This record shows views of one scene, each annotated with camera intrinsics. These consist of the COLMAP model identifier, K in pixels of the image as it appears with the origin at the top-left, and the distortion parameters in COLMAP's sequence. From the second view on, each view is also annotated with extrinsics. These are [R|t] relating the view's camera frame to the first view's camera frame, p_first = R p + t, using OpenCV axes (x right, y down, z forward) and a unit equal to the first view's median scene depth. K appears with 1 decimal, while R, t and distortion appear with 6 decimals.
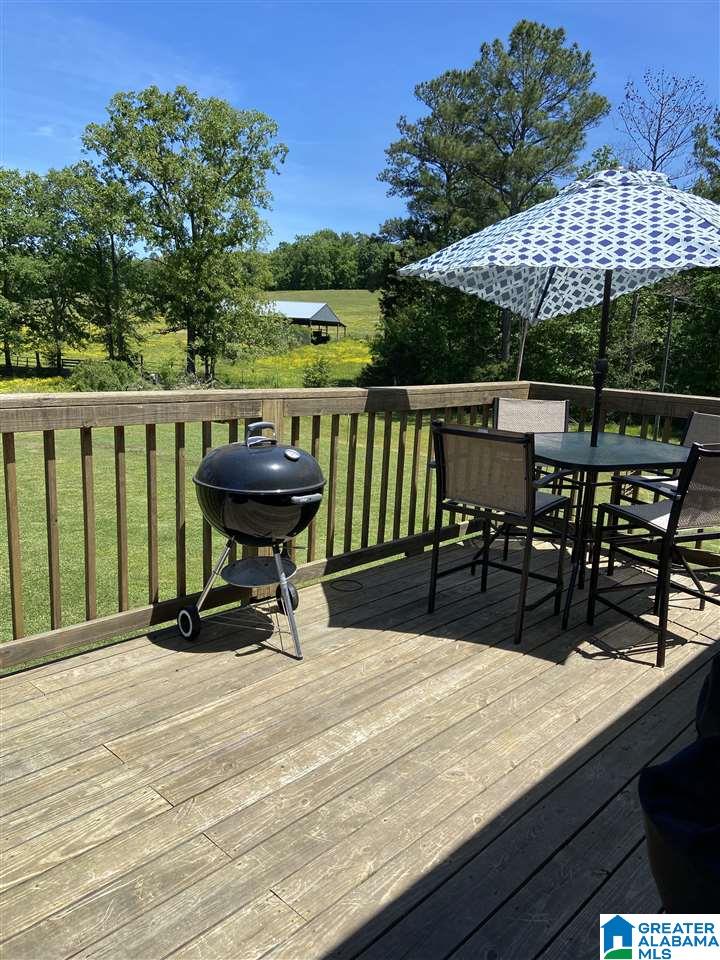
lens RADIAL K [[725.8, 0, 360.0], [0, 725.8, 480.0], [0, 0, 1]] dist [0.125882, -0.147510]
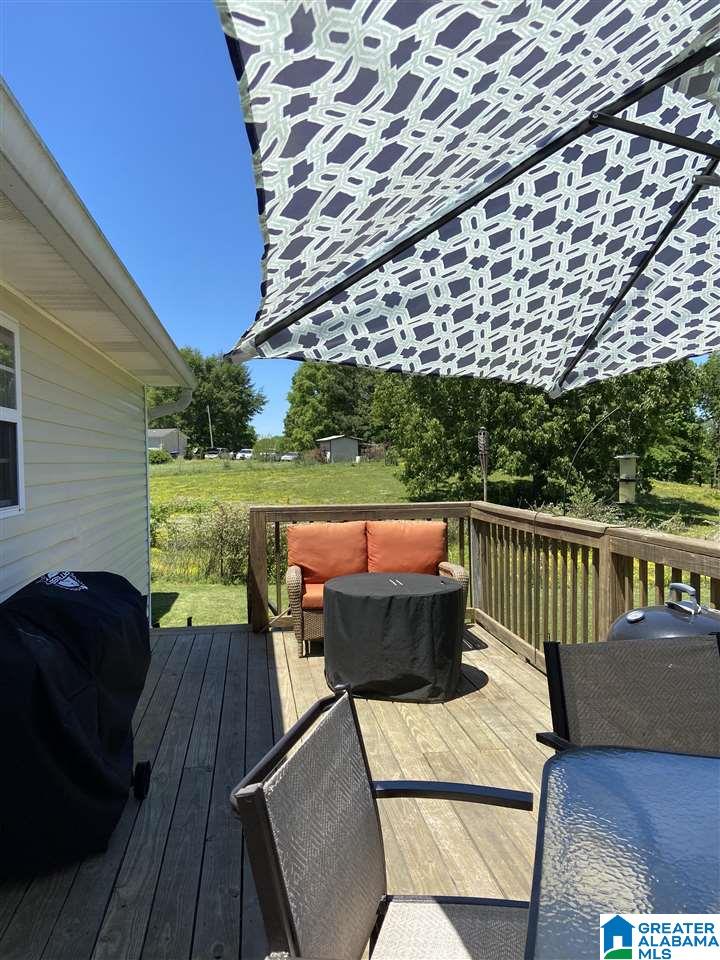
lens RADIAL K [[725.8, 0, 360.0], [0, 725.8, 480.0], [0, 0, 1]] dist [0.125882, -0.147510]
pose [[-0.607636, -0.001627, -0.794214, 0.546257], [-0.168188, 0.977582, 0.126674, -0.170318], [0.776203, 0.210549, -0.594288, 0.805672]]
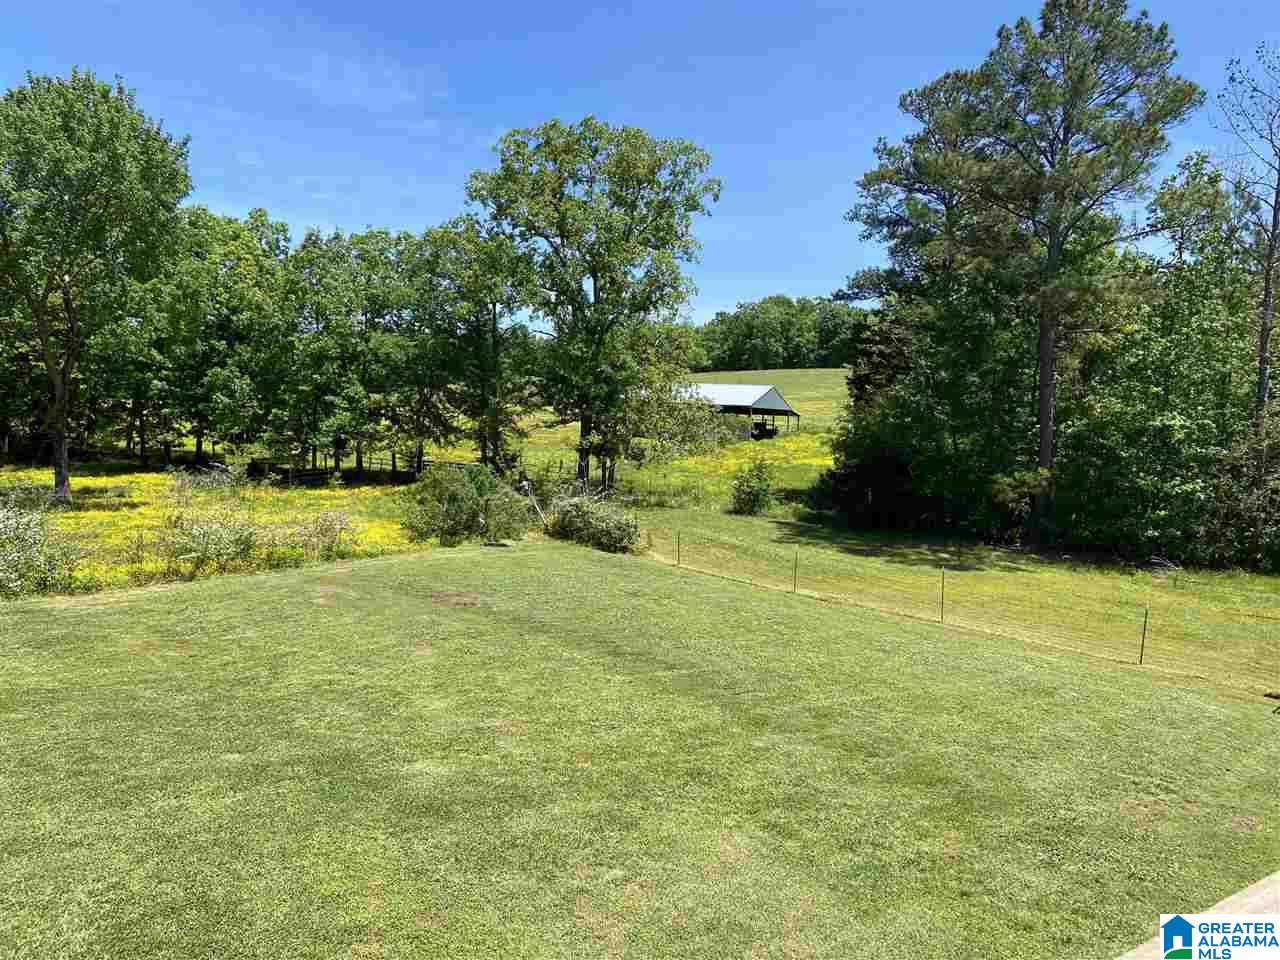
lens RADIAL K [[967.7, 0, 640.0], [0, 967.7, 480.0], [0, 0, 1]] dist [0.125882, -0.147510]
pose [[0.983323, 0.009411, -0.181627, 0.002380], [-0.035004, 0.989782, -0.138223, -0.012485], [0.178470, 0.142276, 0.973605, 0.062133]]
